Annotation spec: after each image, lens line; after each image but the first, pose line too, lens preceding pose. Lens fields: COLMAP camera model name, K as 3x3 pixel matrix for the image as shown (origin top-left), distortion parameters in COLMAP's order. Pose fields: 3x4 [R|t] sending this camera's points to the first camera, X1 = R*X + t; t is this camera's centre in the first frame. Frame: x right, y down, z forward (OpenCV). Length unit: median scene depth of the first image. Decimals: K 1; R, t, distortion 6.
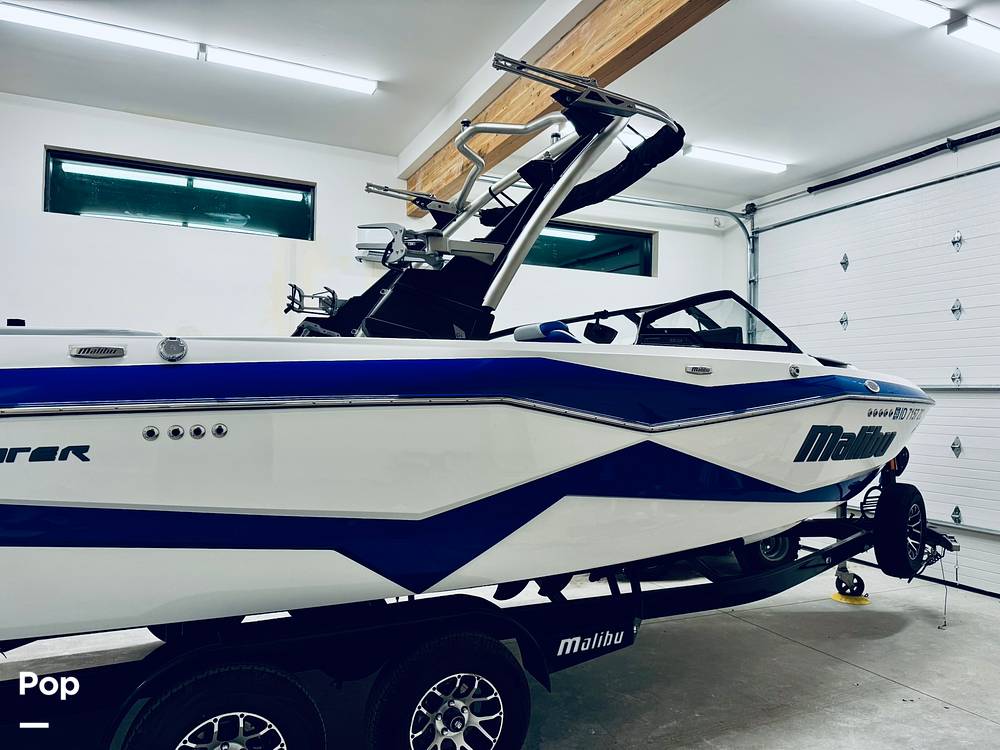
lens RADIAL K [[704.9, 0, 504.3], [0, 704.9, 372.7], [0, 0, 1]] dist [0.047462, -0.057816]
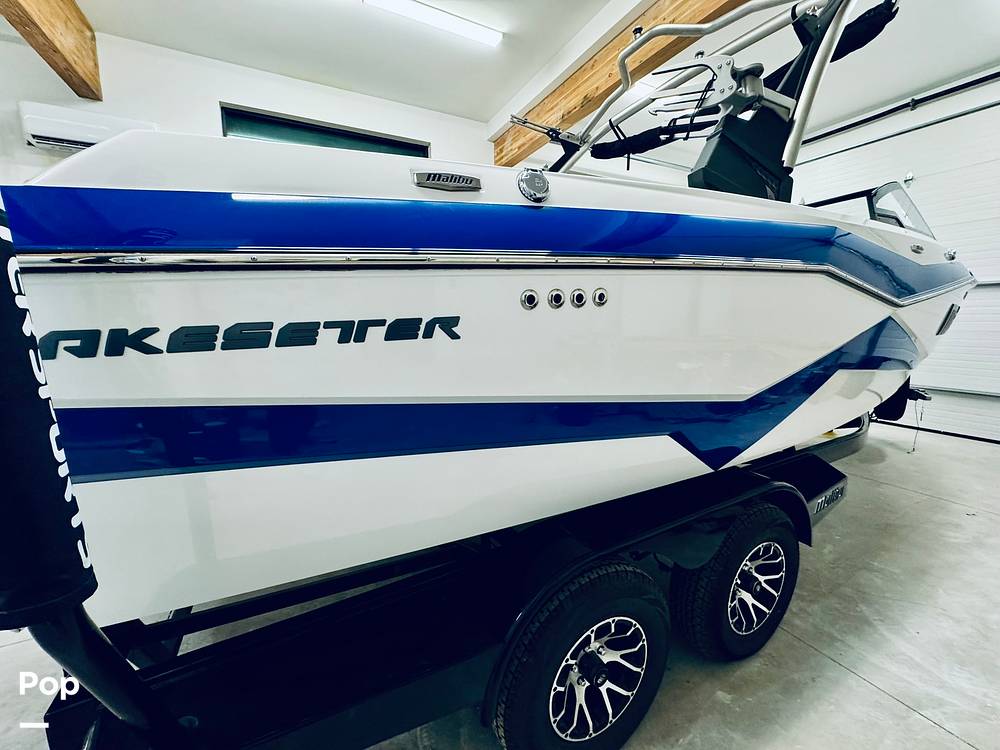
lens RADIAL K [[398.5, 0, 498.6], [0, 398.5, 372.8], [0, 0, 1]] dist [-0.001654, 0.000308]
pose [[0.998682, -0.031949, 0.040165, -0.282742], [0.024652, 0.985034, 0.170585, 0.045845], [-0.045014, -0.169370, 0.984524, 0.305761]]
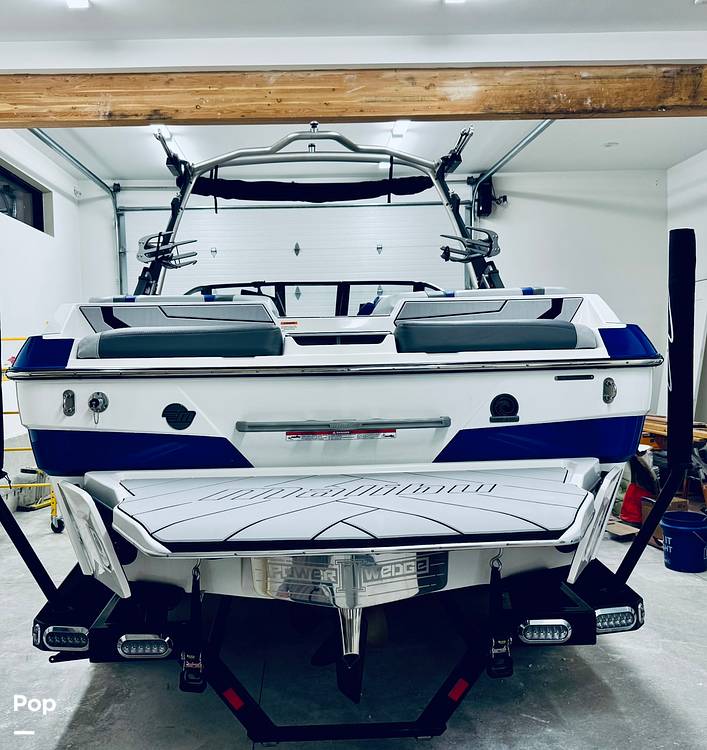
lens RADIAL K [[697.8, 0, 323.6], [0, 697.8, 376.1], [0, 0, 1]] dist [0.108767, -0.161949]
pose [[0.406260, -0.052396, 0.912254, -1.092102], [0.001442, 0.998390, 0.056701, 0.011965], [-0.913756, -0.021720, 0.405682, 0.445587]]
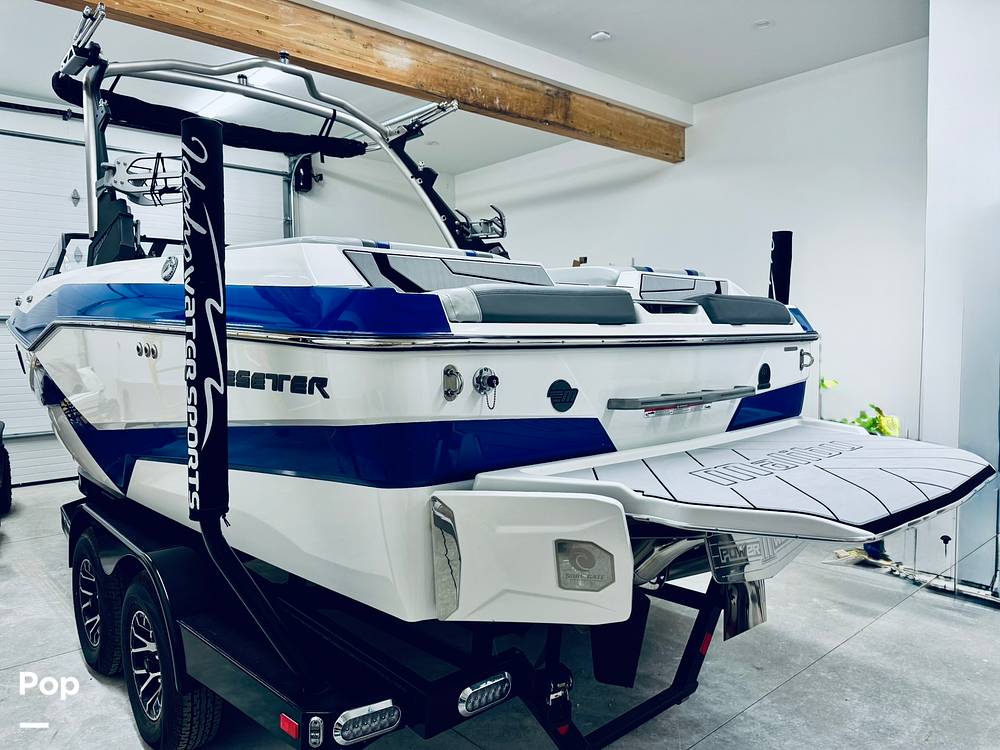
lens RADIAL K [[704.9, 0, 504.3], [0, 704.9, 372.7], [0, 0, 1]] dist [0.047462, -0.057816]
pose [[-0.270634, -0.064963, 0.960488, -1.062547], [-0.022363, 0.997876, 0.061191, 0.031809], [-0.962422, -0.004919, -0.271512, 0.901315]]
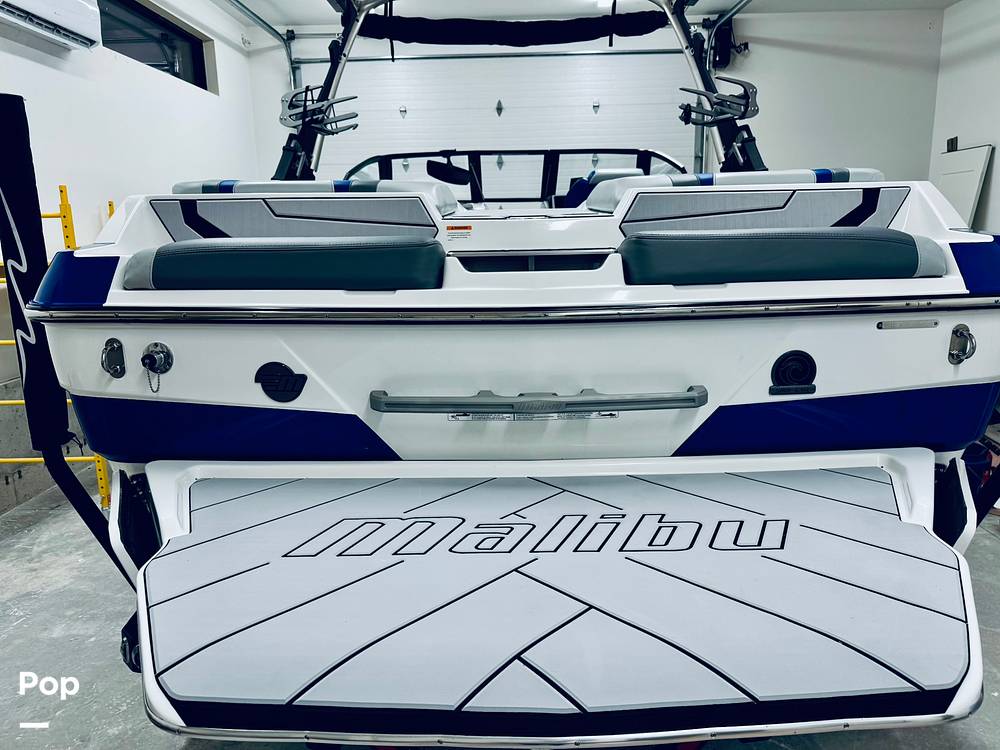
lens RADIAL K [[704.9, 0, 504.3], [0, 704.9, 372.7], [0, 0, 1]] dist [0.047462, -0.057816]
pose [[0.442797, -0.206752, 0.872459, -0.910756], [-0.001402, 0.972890, 0.231263, -0.011564], [-0.896621, -0.103626, 0.430503, 0.512942]]
